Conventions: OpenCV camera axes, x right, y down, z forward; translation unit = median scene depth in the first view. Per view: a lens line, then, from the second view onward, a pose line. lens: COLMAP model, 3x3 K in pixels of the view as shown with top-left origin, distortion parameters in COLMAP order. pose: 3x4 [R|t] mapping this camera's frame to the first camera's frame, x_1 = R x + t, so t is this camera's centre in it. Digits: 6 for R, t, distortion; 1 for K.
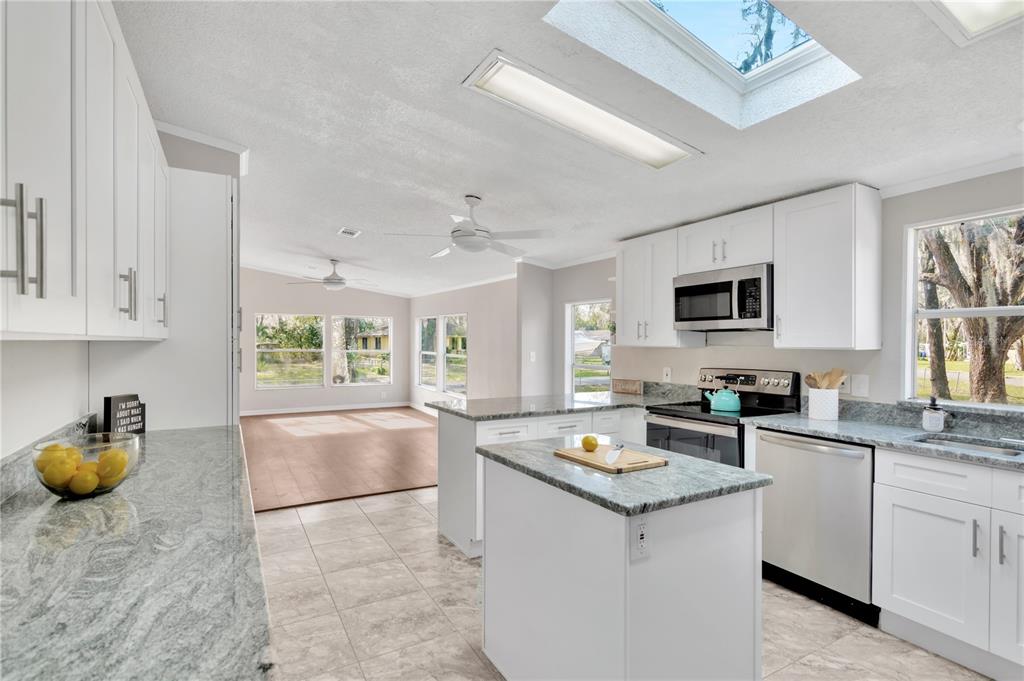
lens RADIAL K [[495.1, 0, 512.0], [0, 495.1, 340.5], [0, 0, 1]] dist [-0.001635, -0.000248]
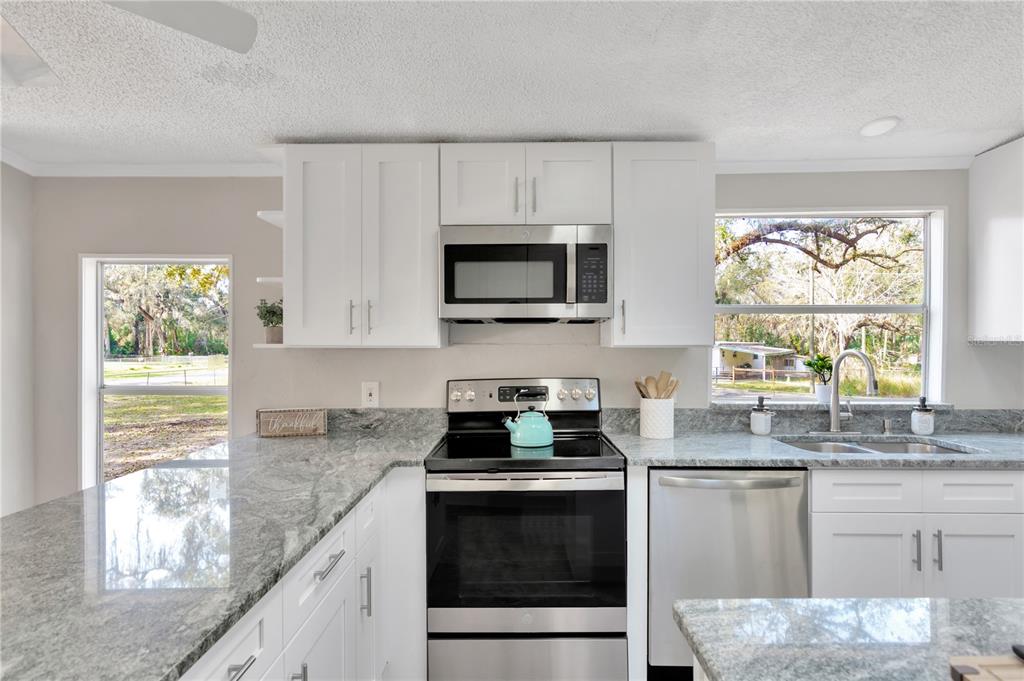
lens RADIAL K [[495.1, 0, 512.0], [0, 495.1, 340.5], [0, 0, 1]] dist [-0.001635, -0.000248]
pose [[0.507169, 0.000735, 0.861846, -0.138487], [-0.000533, 1.000000, -0.000539, 0.006274], [-0.861847, -0.000186, 0.507169, 0.689132]]
